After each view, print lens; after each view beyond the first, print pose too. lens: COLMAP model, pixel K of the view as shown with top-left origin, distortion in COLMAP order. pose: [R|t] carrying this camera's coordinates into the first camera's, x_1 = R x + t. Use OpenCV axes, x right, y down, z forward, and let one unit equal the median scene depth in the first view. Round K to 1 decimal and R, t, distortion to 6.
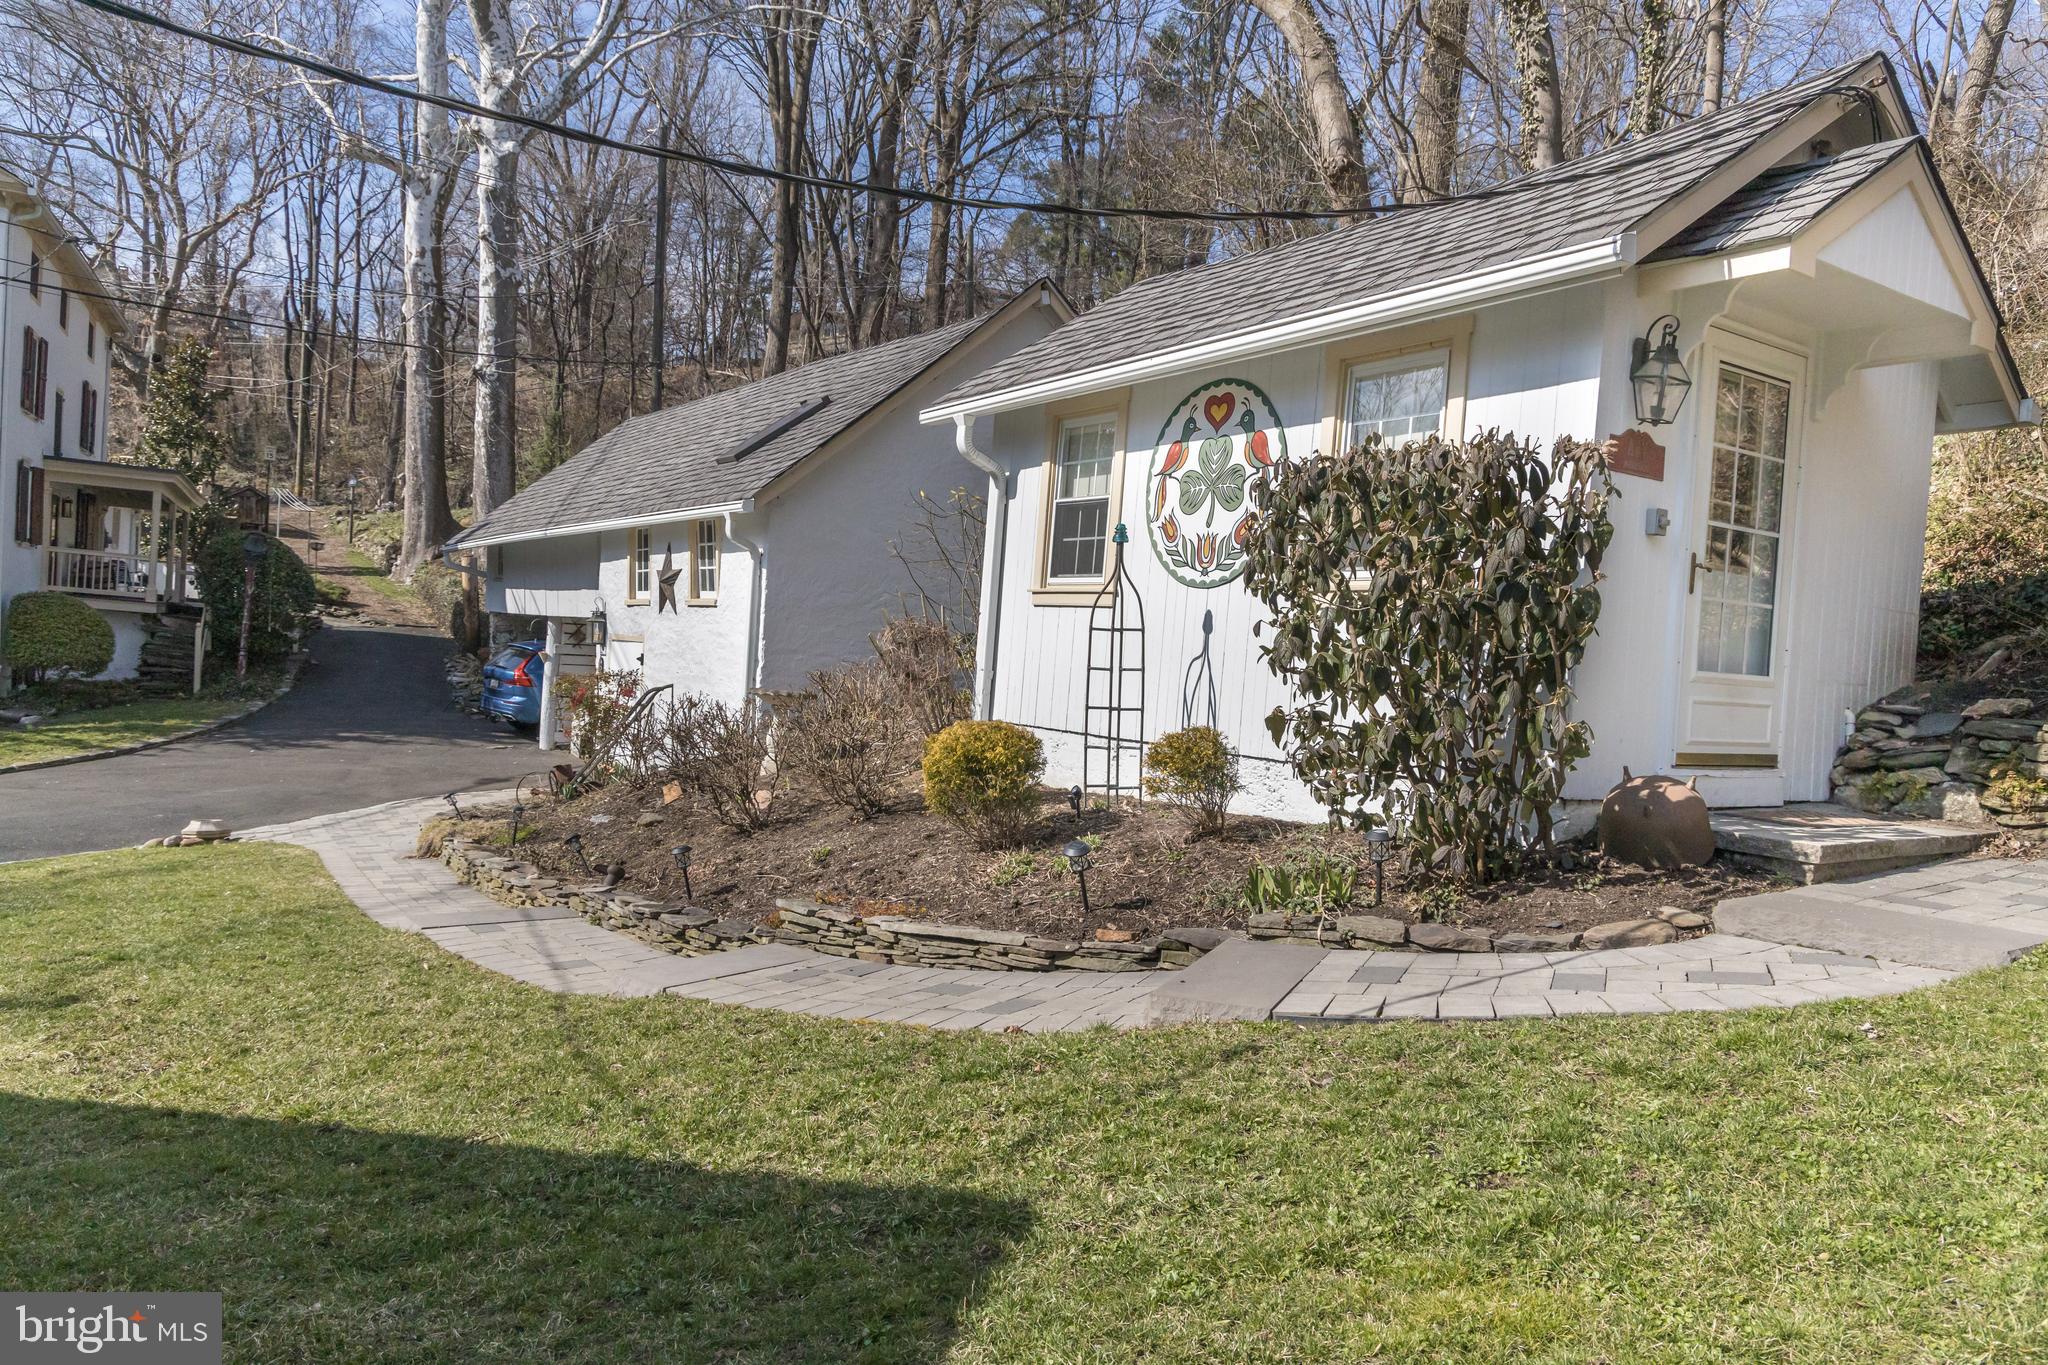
lens RADIAL K [[1367.2, 0, 1031.8], [0, 1367.2, 685.0], [0, 0, 1]] dist [0.000574, 0.002508]
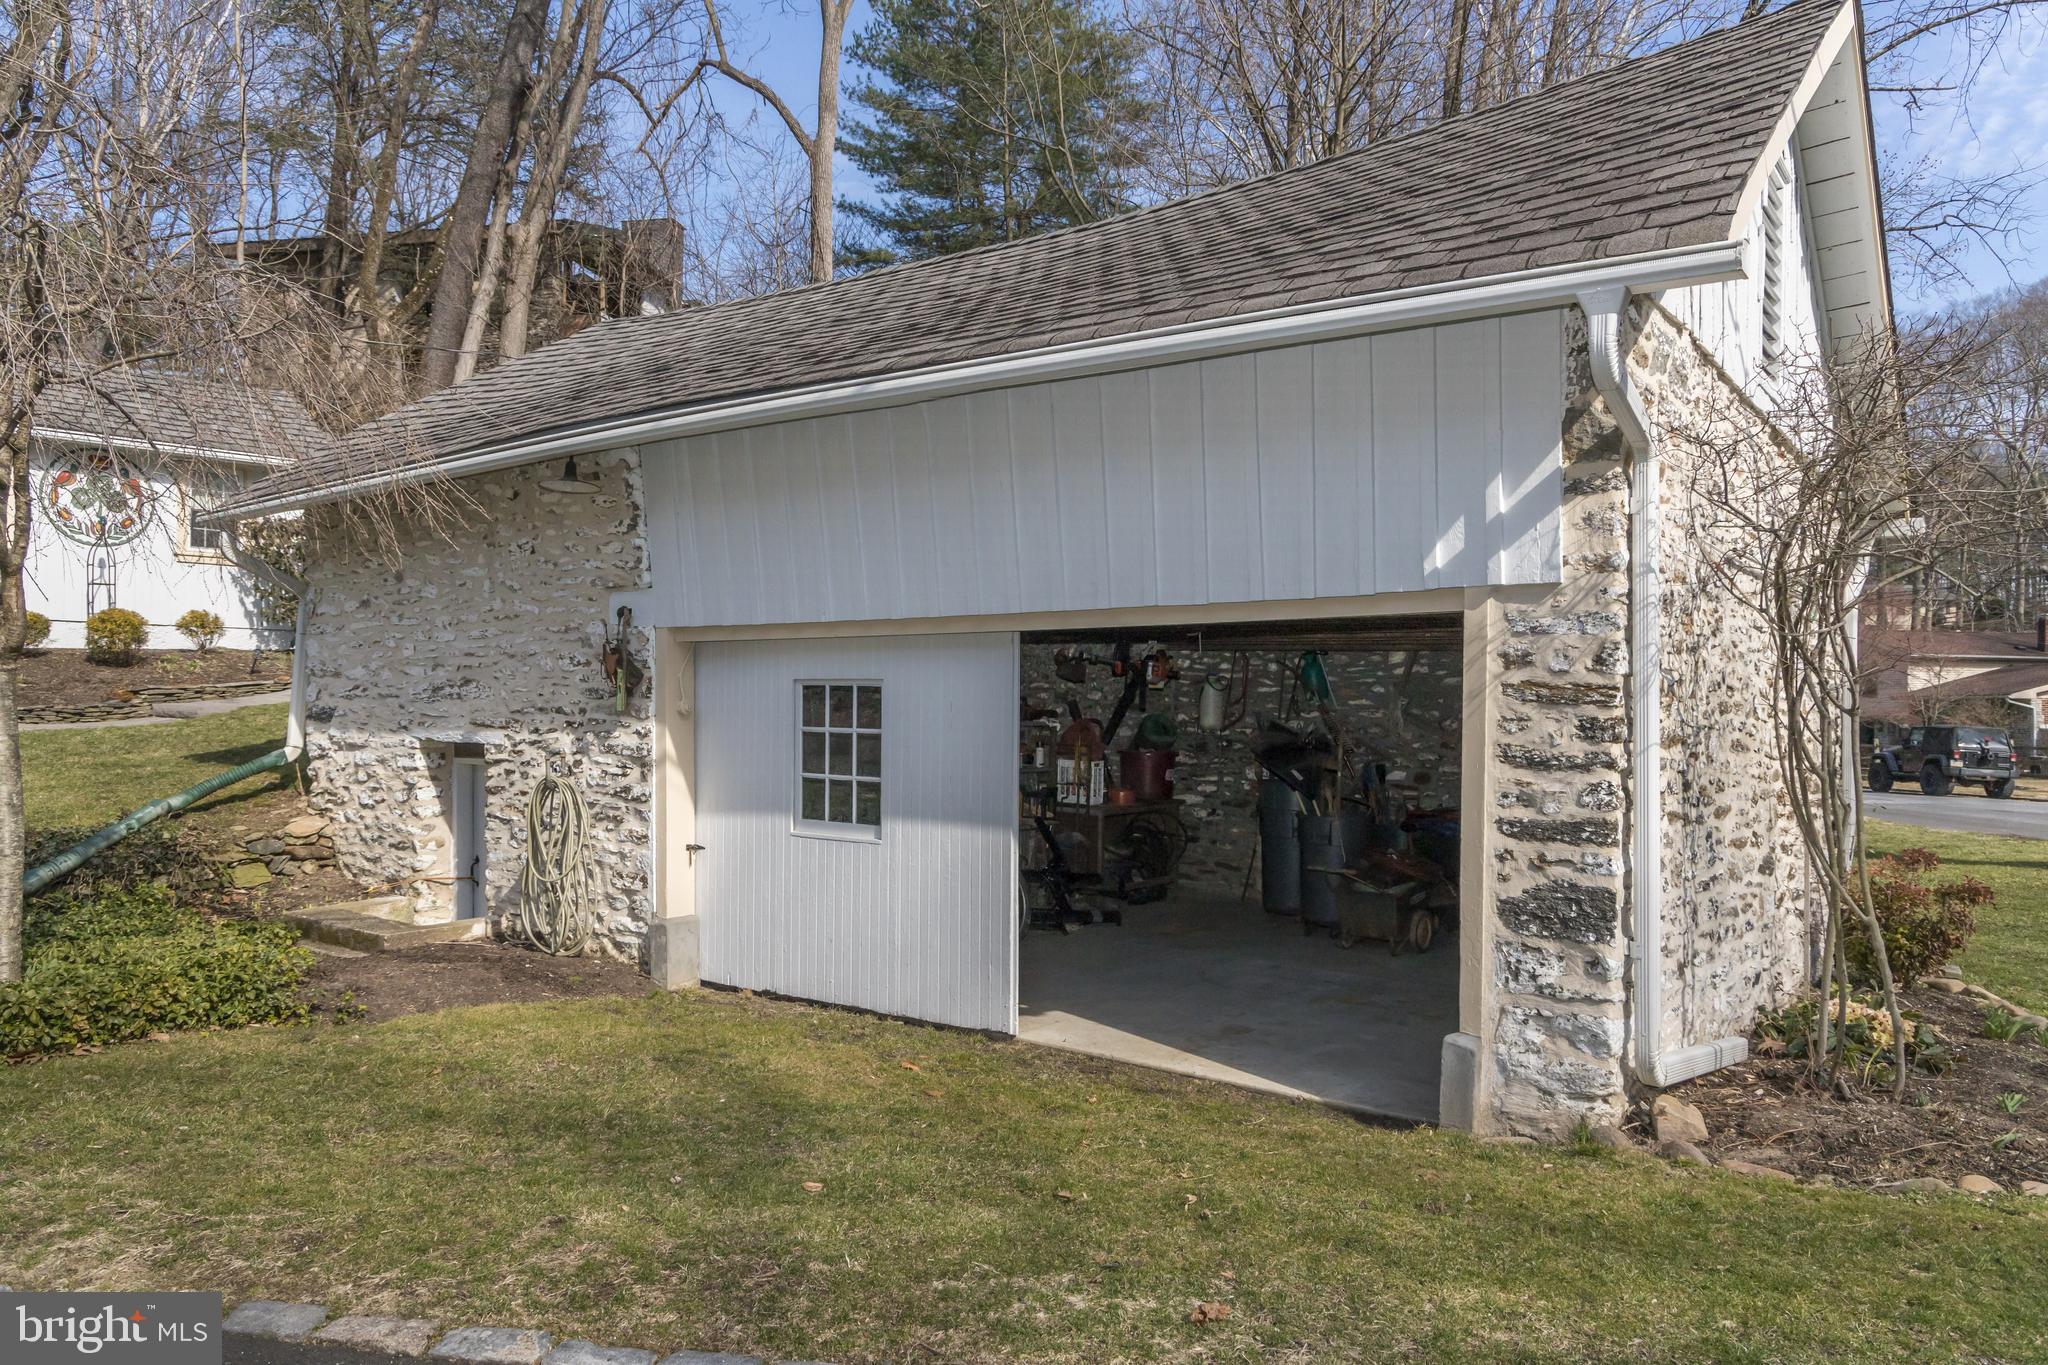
lens RADIAL K [[1367.2, 0, 1015.3], [0, 1367.2, 683.1], [0, 0, 1]] dist [0.000574, 0.002508]
pose [[-0.246555, -0.046351, 0.968020, -1.170942], [-0.003280, 0.998890, 0.046993, 0.018687], [-0.969123, 0.008411, -0.246434, 0.075895]]
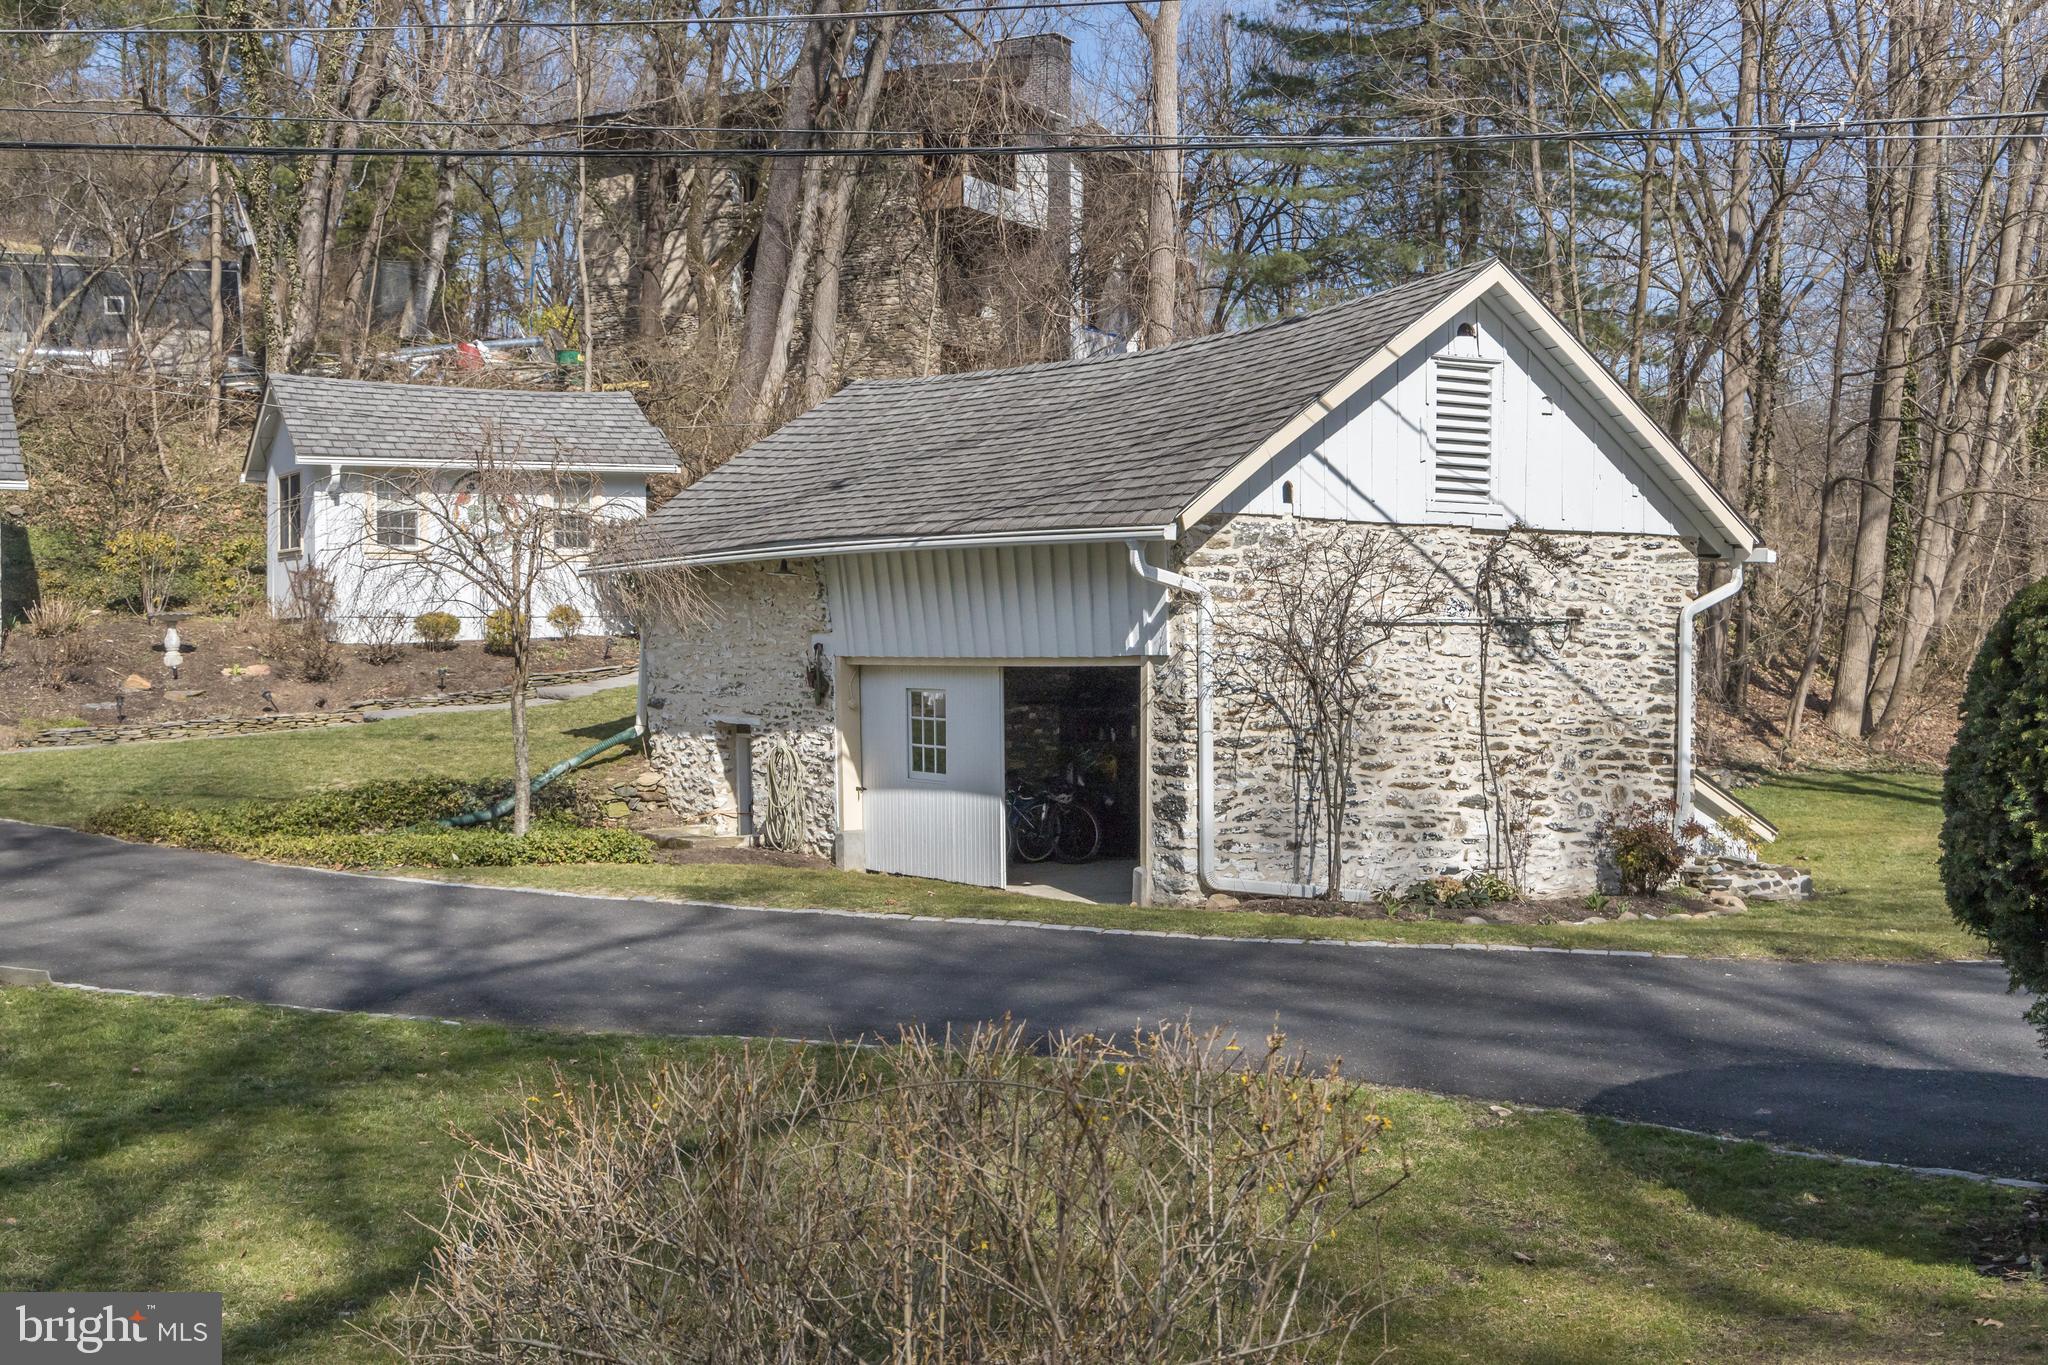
lens RADIAL K [[2319.4, 0, 1020.7], [0, 2319.4, 629.0], [0, 0, 1]] dist [-0.015637, 0.000000]
pose [[0.067602, -0.061019, 0.995845, -2.085413], [0.031985, 0.997748, 0.058964, -0.077555], [-0.997200, 0.027866, 0.069401, -0.139352]]
